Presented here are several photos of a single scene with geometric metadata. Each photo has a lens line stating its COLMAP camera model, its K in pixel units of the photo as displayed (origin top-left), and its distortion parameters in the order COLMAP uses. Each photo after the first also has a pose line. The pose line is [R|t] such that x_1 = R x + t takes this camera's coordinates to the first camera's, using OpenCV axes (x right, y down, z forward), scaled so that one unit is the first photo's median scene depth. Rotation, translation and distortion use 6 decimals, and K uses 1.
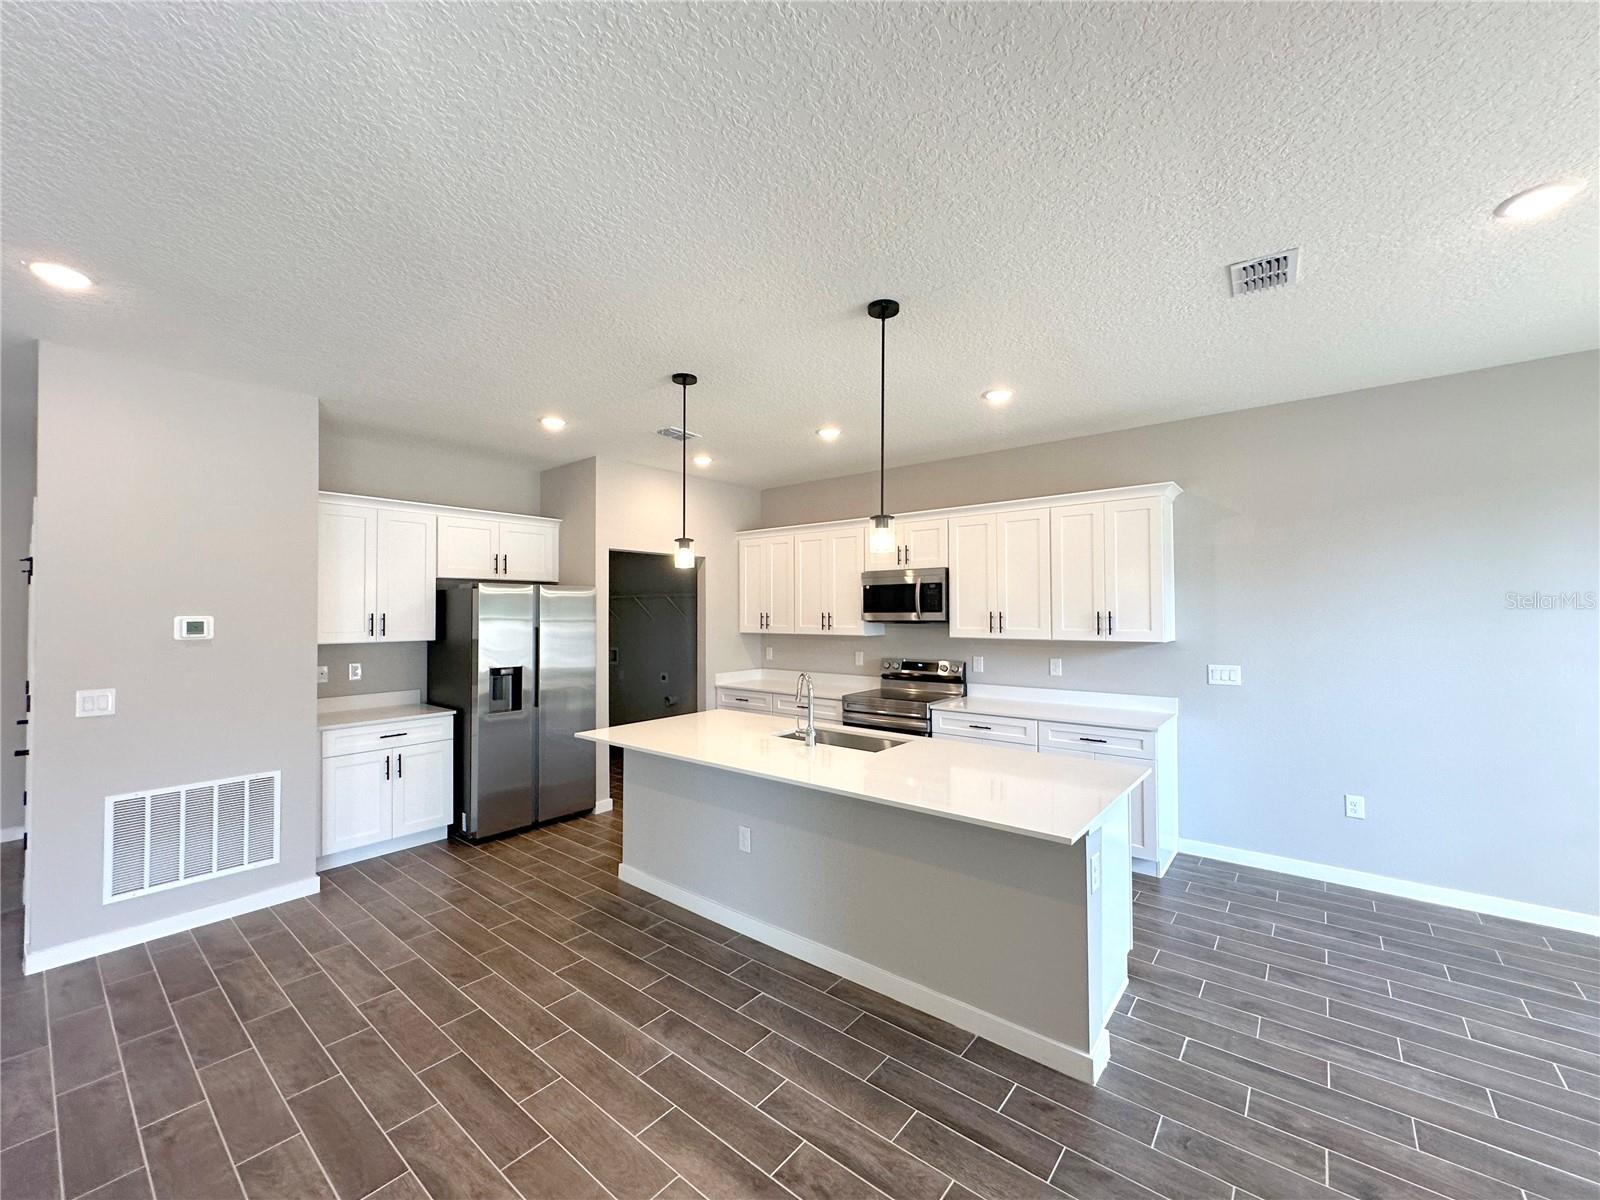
lens RADIAL K [[639.8, 0, 800.0], [0, 639.8, 600.0], [0, 0, 1]] dist [0.001548, 0.000102]
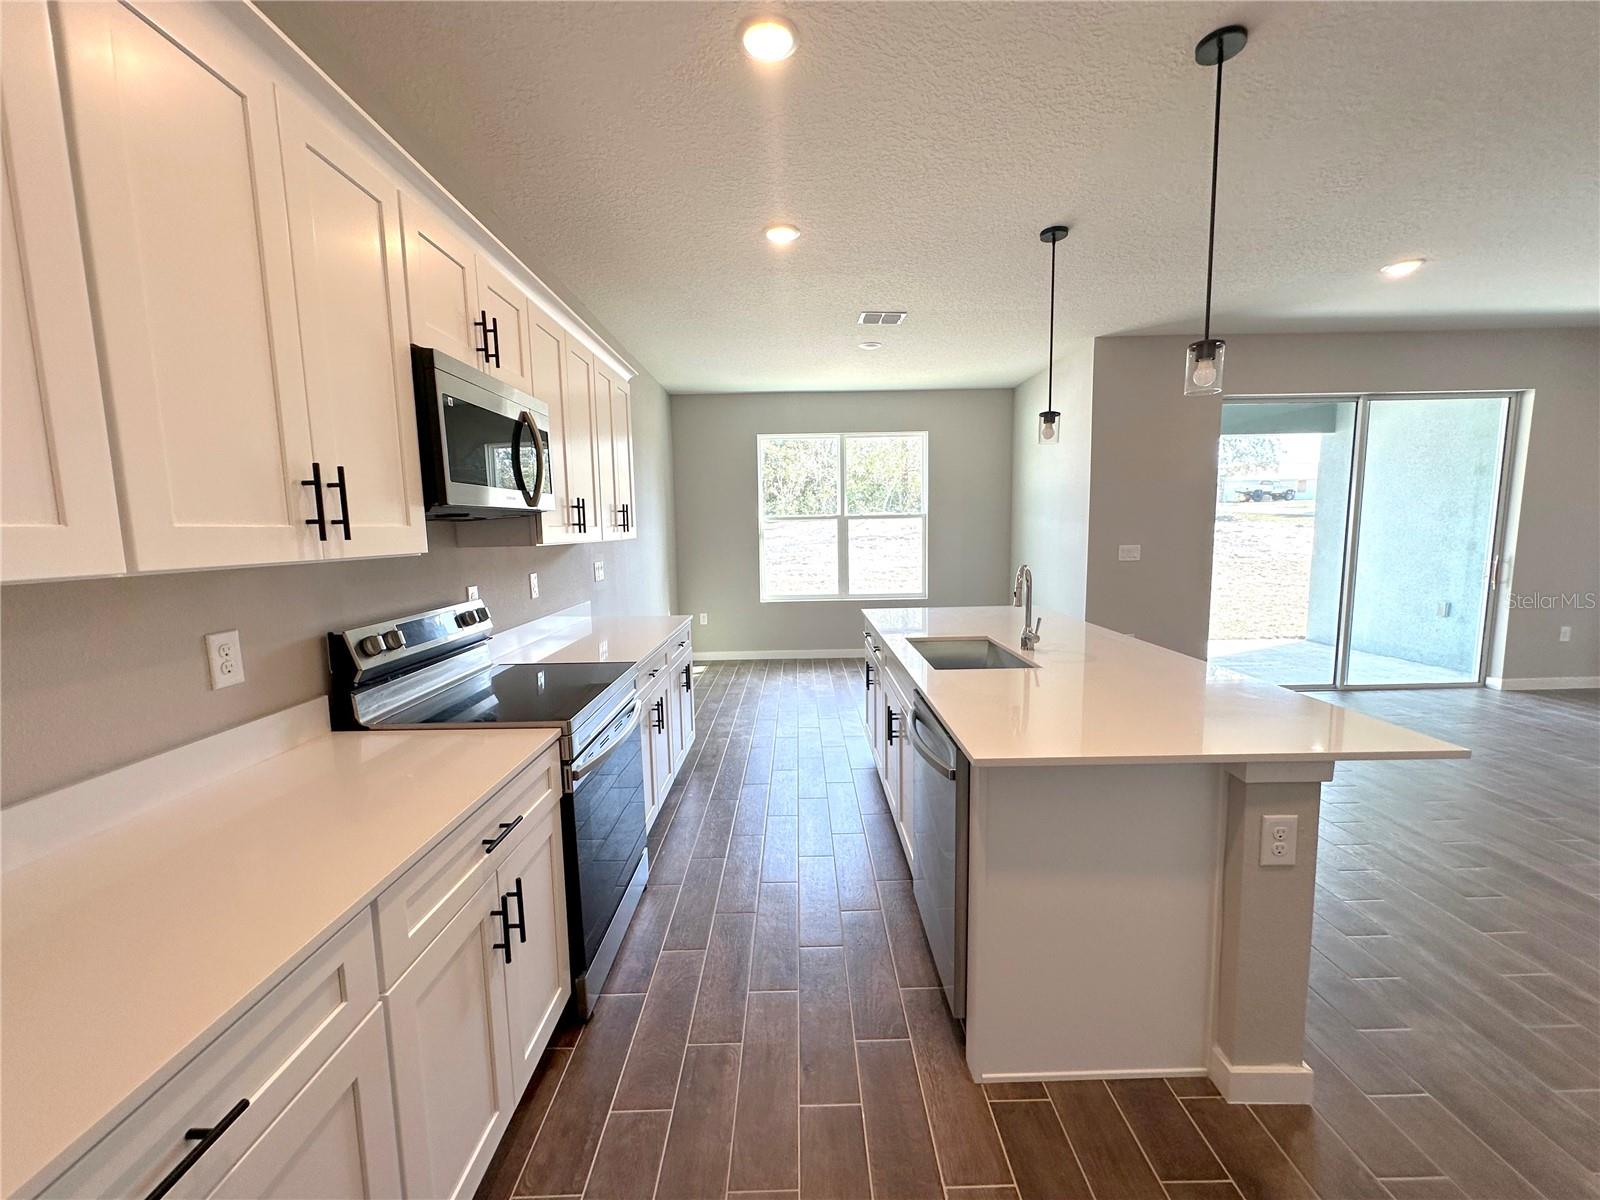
lens RADIAL K [[634.8, 0, 800.0], [0, 634.8, 600.0], [0, 0, 1]] dist [0.002098, 0.000285]
pose [[-0.635451, -0.074560, 0.768533, -0.246491], [0.002924, 0.995087, 0.098958, 0.045847], [-0.772136, 0.065130, -0.632111, 1.016723]]
